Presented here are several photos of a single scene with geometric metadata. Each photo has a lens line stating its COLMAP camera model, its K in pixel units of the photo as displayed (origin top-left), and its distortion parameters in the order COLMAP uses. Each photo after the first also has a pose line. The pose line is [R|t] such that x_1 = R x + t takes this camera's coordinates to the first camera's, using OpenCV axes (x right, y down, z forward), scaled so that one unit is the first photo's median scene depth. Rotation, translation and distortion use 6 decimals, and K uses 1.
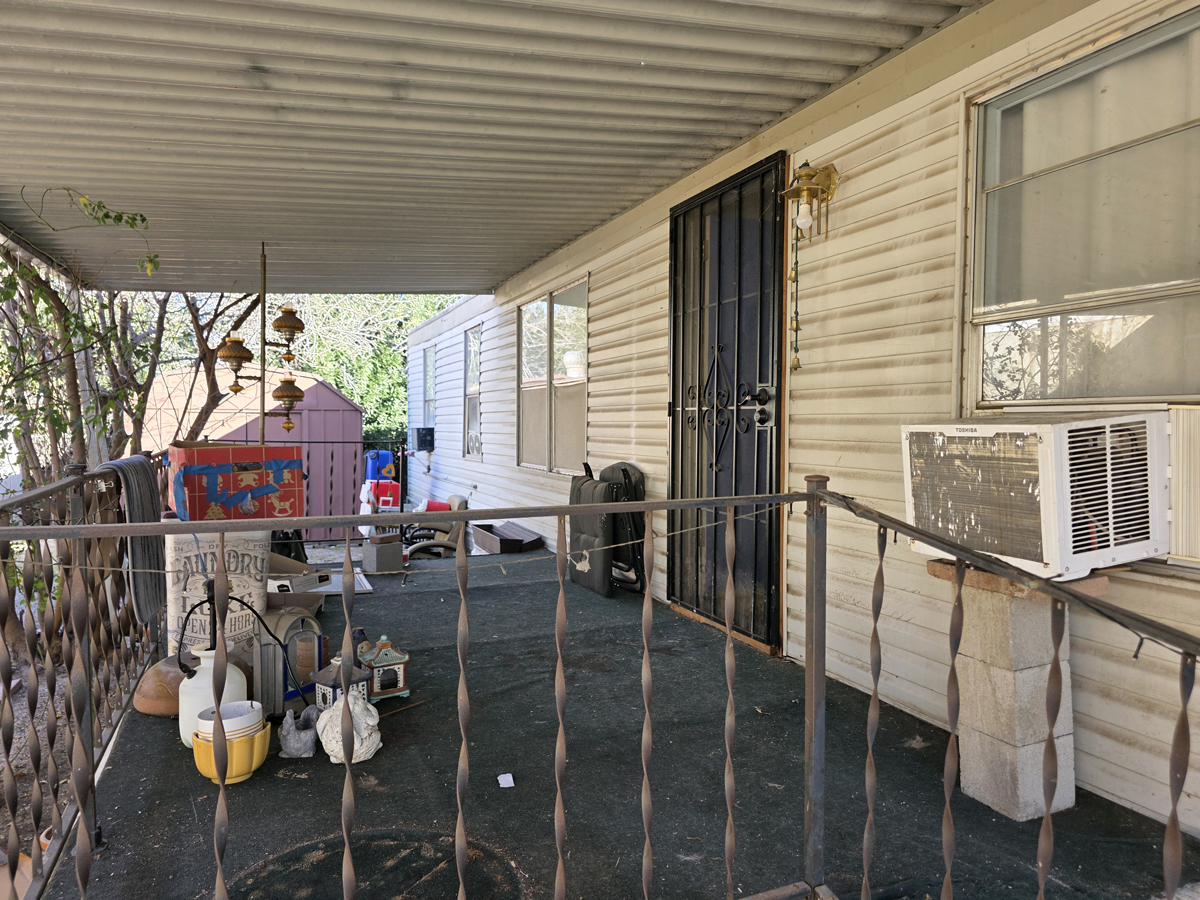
lens RADIAL K [[812.5, 0, 606.1], [0, 812.5, 446.6], [0, 0, 1]] dist [0.059755, -0.056467]
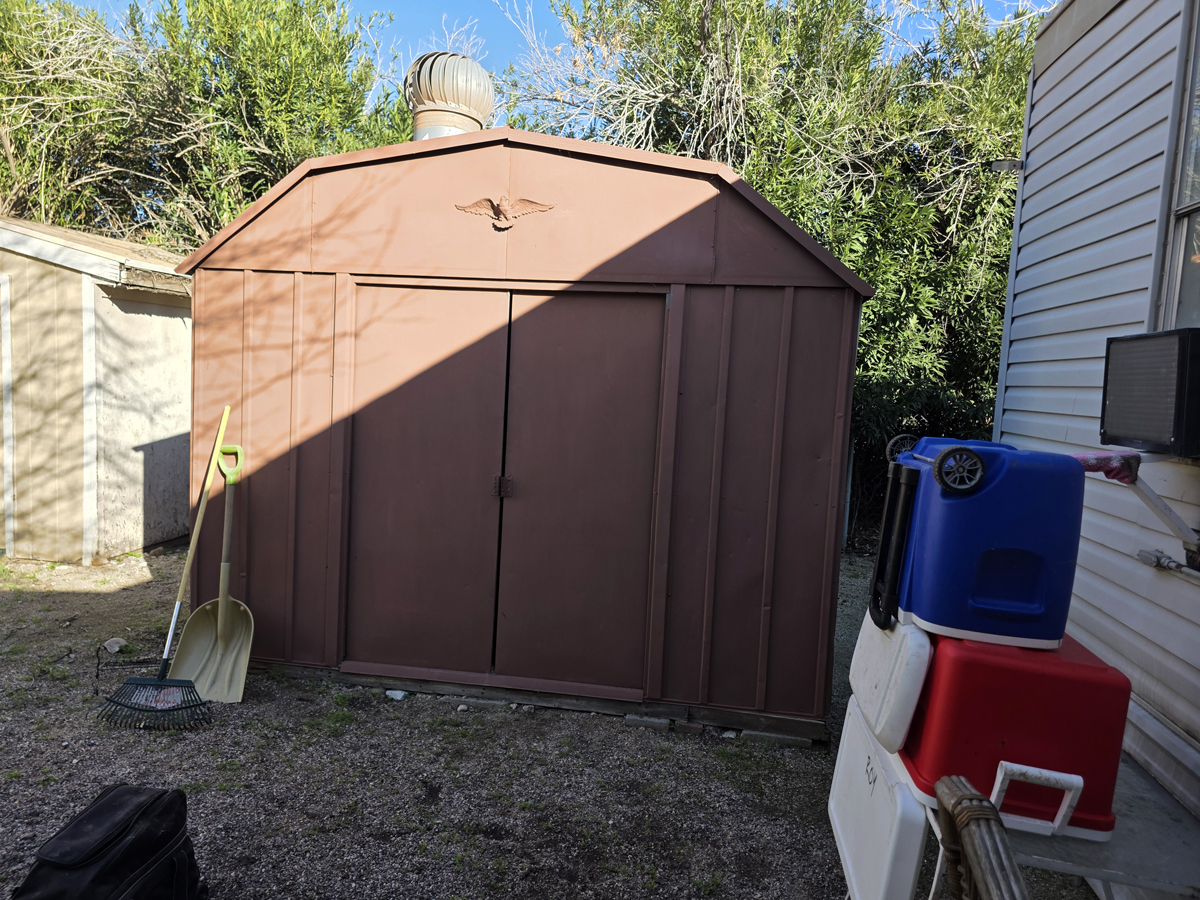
lens RADIAL K [[812.5, 0, 606.1], [0, 812.5, 446.6], [0, 0, 1]] dist [0.059755, -0.056467]
pose [[0.858648, 0.079645, -0.506340, -0.264009], [-0.062498, 0.996751, 0.050801, 0.002688], [0.508741, -0.011975, 0.860836, 0.828579]]
